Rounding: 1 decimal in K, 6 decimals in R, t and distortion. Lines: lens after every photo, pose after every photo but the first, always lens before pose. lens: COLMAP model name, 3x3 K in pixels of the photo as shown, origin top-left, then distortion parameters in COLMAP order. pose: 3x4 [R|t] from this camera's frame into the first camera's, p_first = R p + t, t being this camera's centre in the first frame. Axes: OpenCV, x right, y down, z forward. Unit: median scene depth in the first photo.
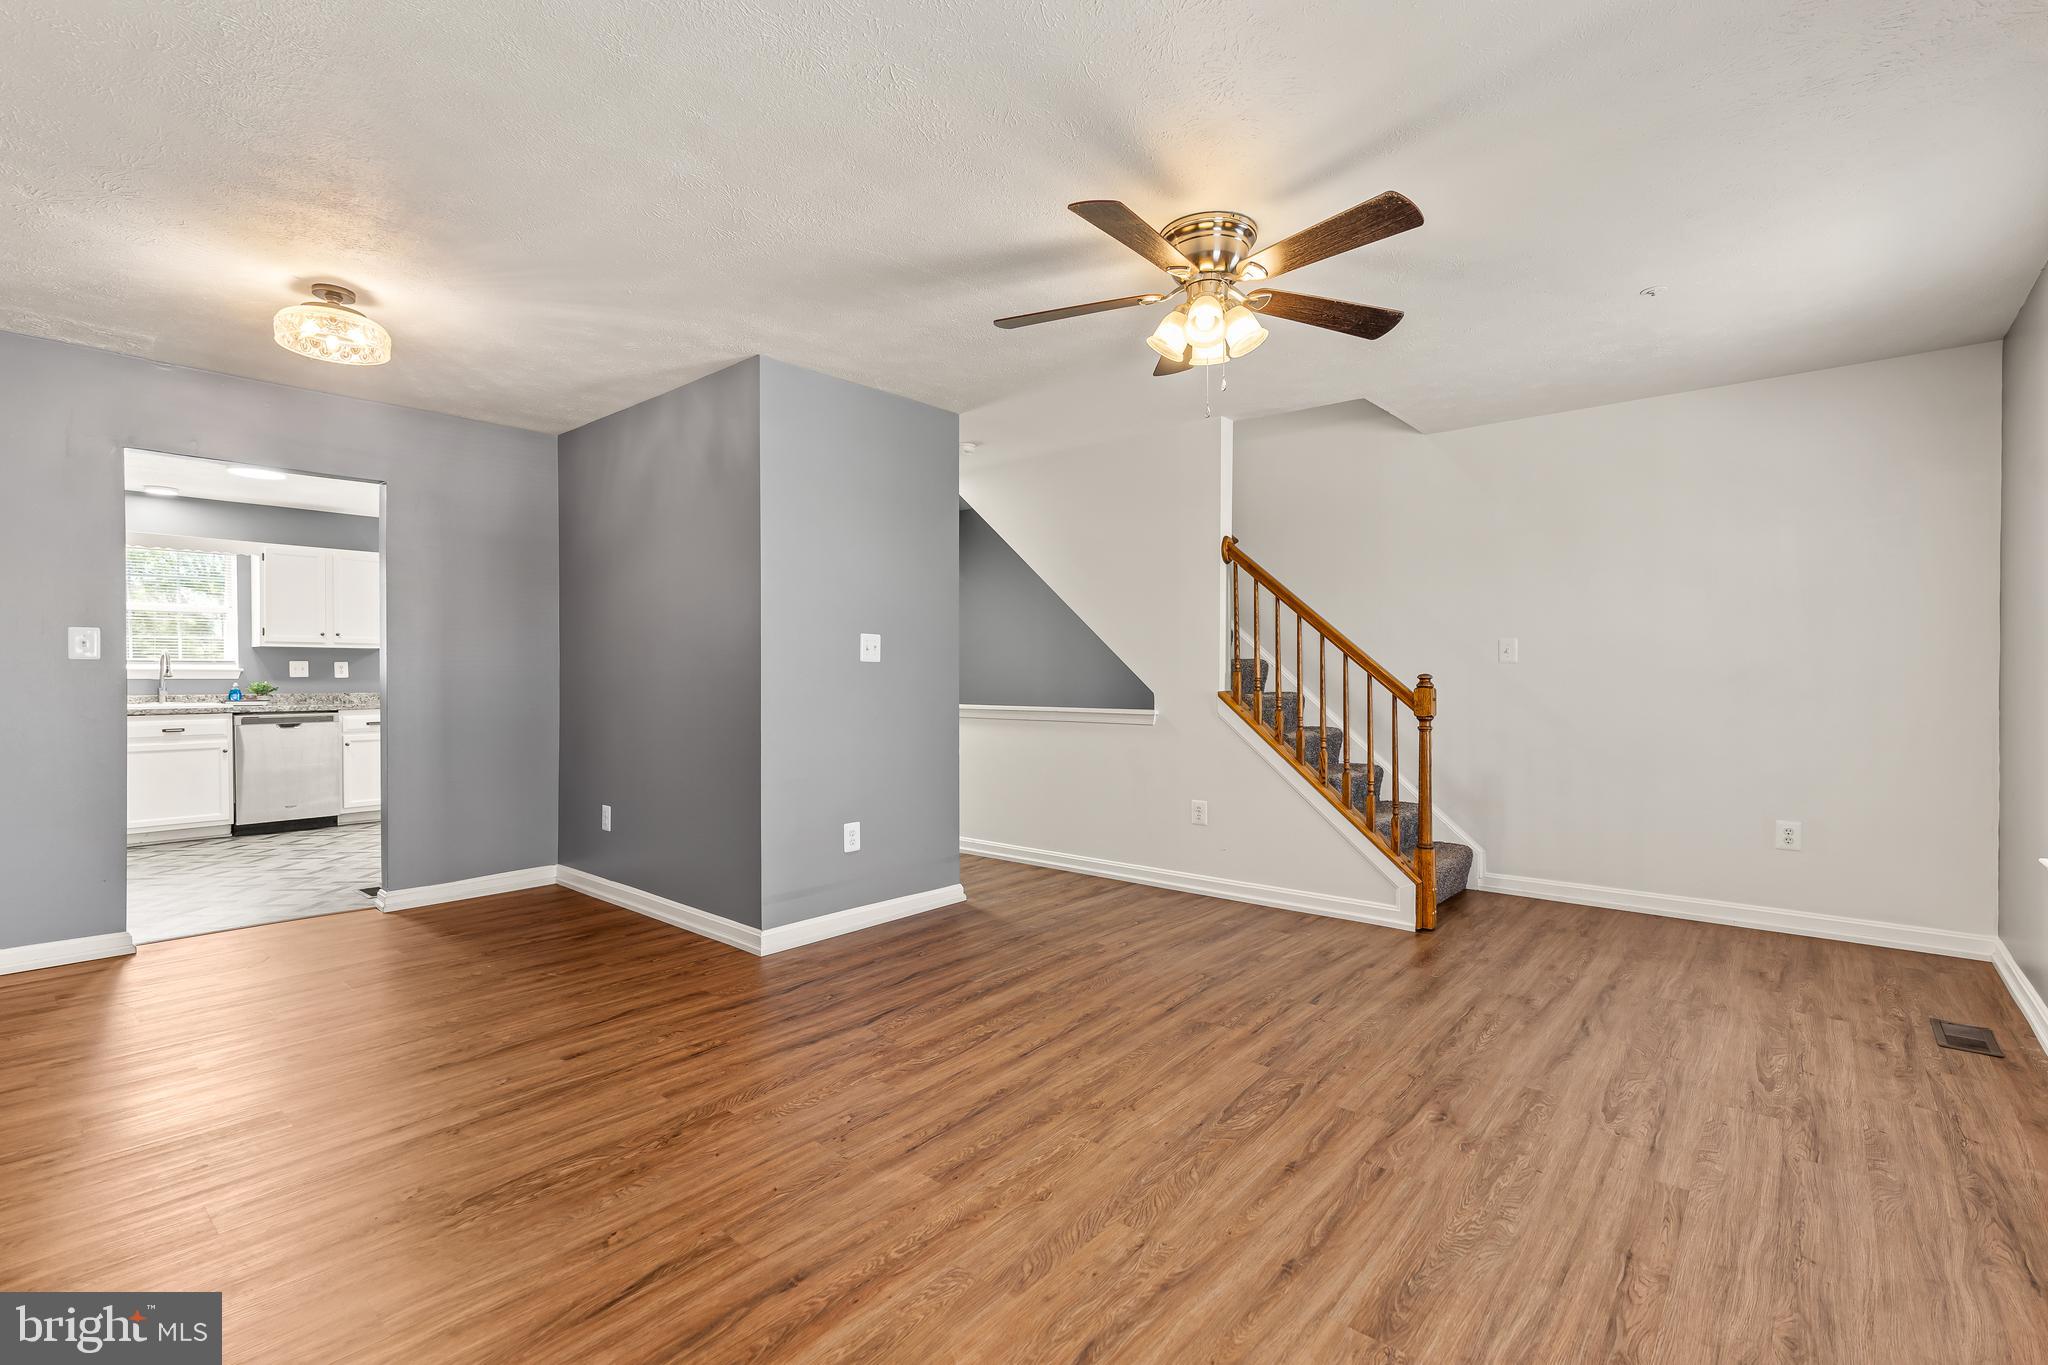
lens RADIAL K [[927.3, 0, 1026.5], [0, 927.3, 688.3], [0, 0, 1]] dist [-0.000333, 0.000183]
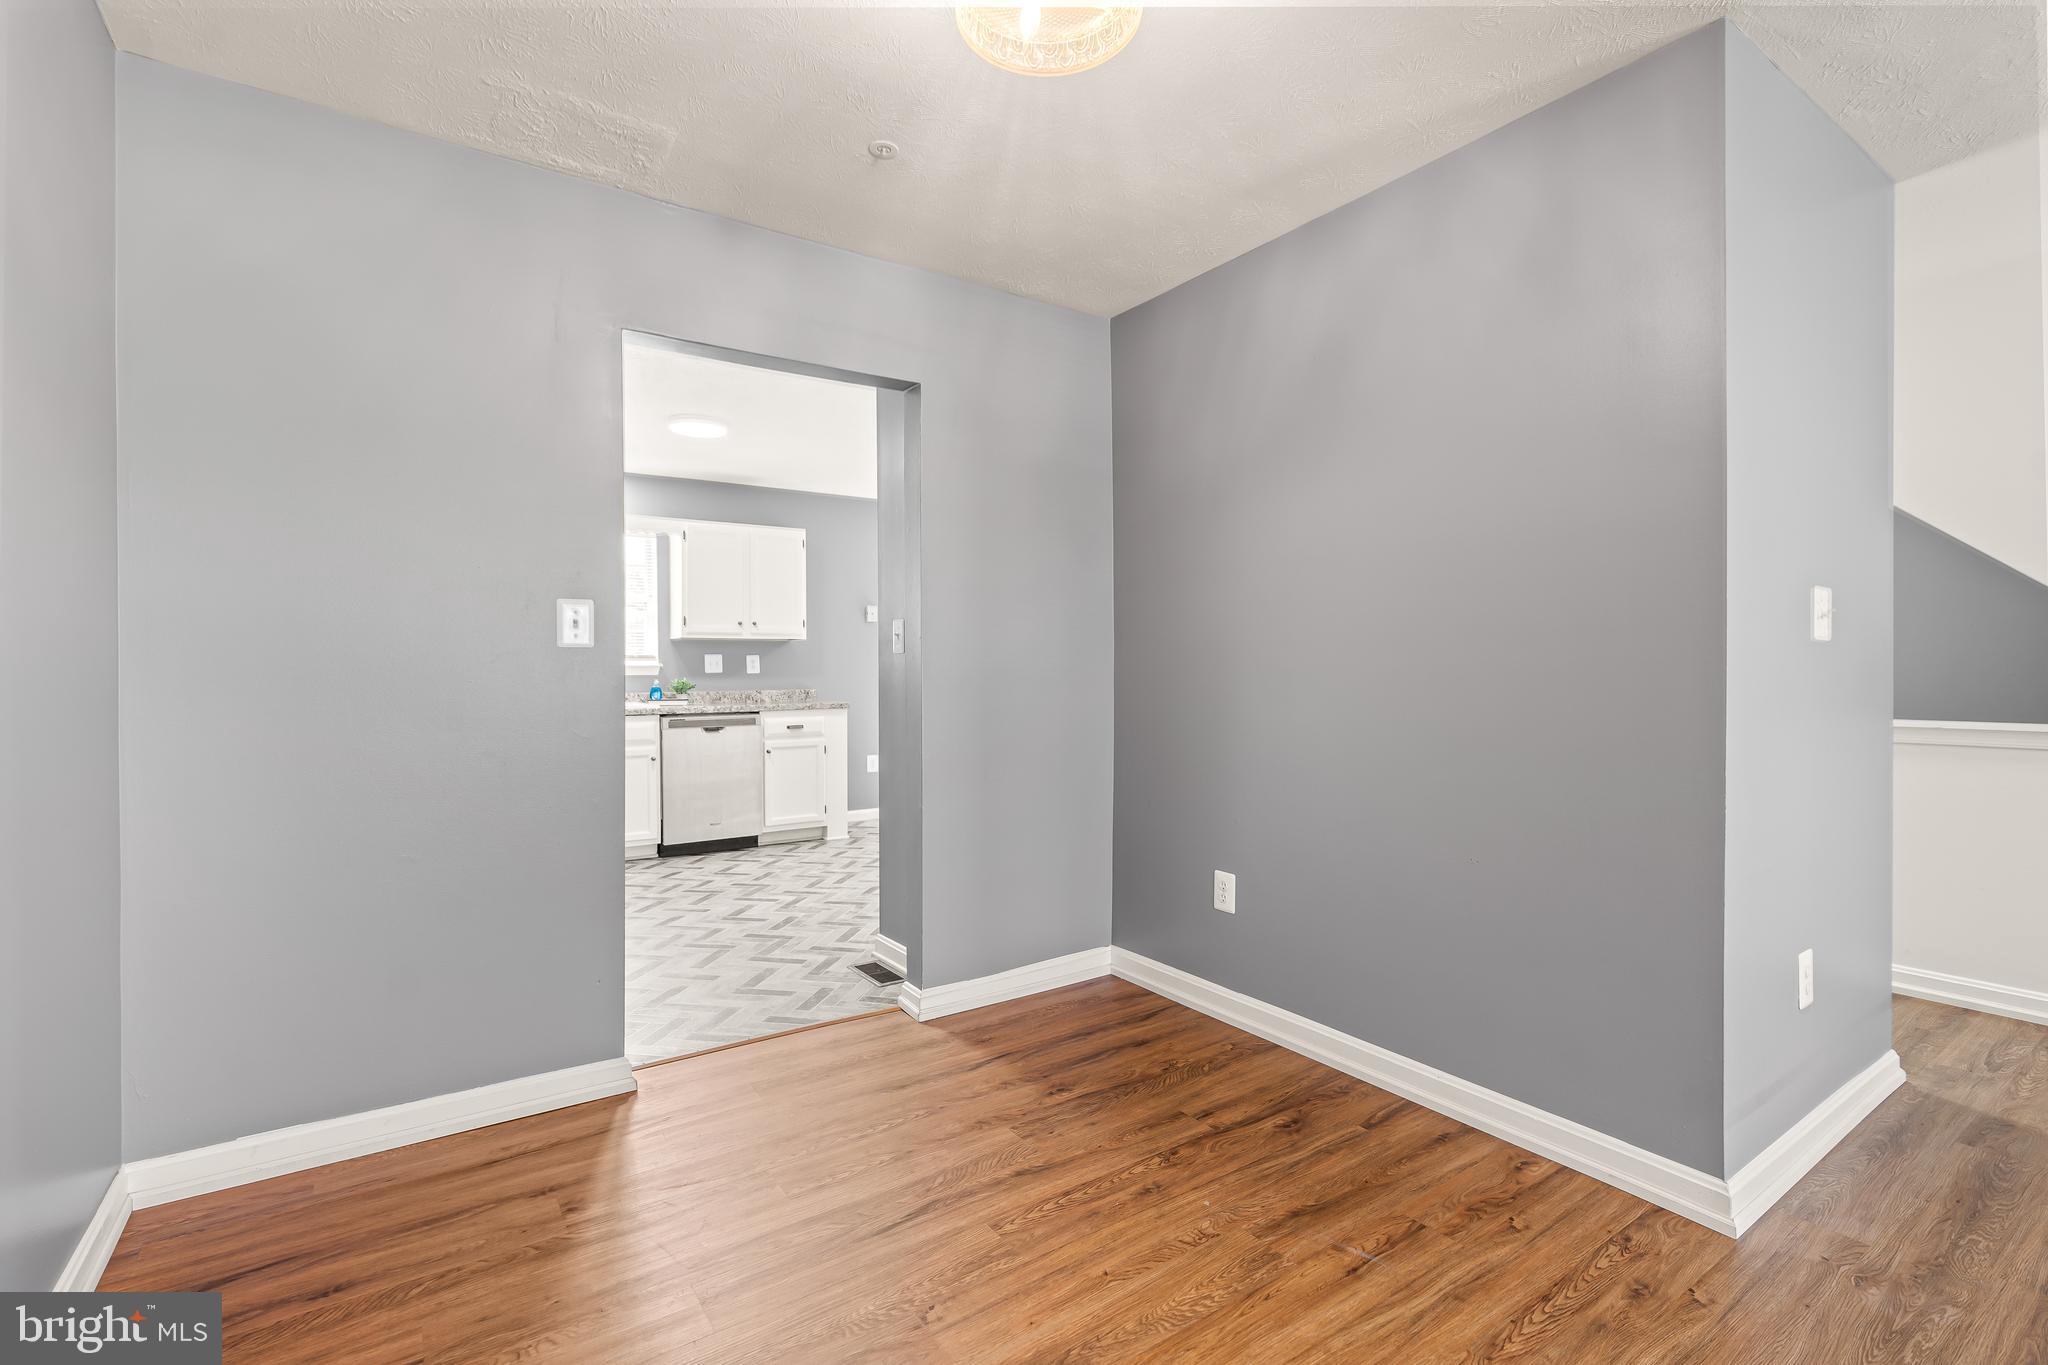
lens RADIAL K [[927.5, 0, 1024.0], [0, 927.5, 682.5], [0, 0, 1]] dist [-0.001068, 0.000428]
pose [[0.966469, -0.001212, -0.256782, -0.307887], [0.001446, 0.999999, 0.000723, -0.003645], [0.256781, -0.001070, 0.966469, 0.253230]]
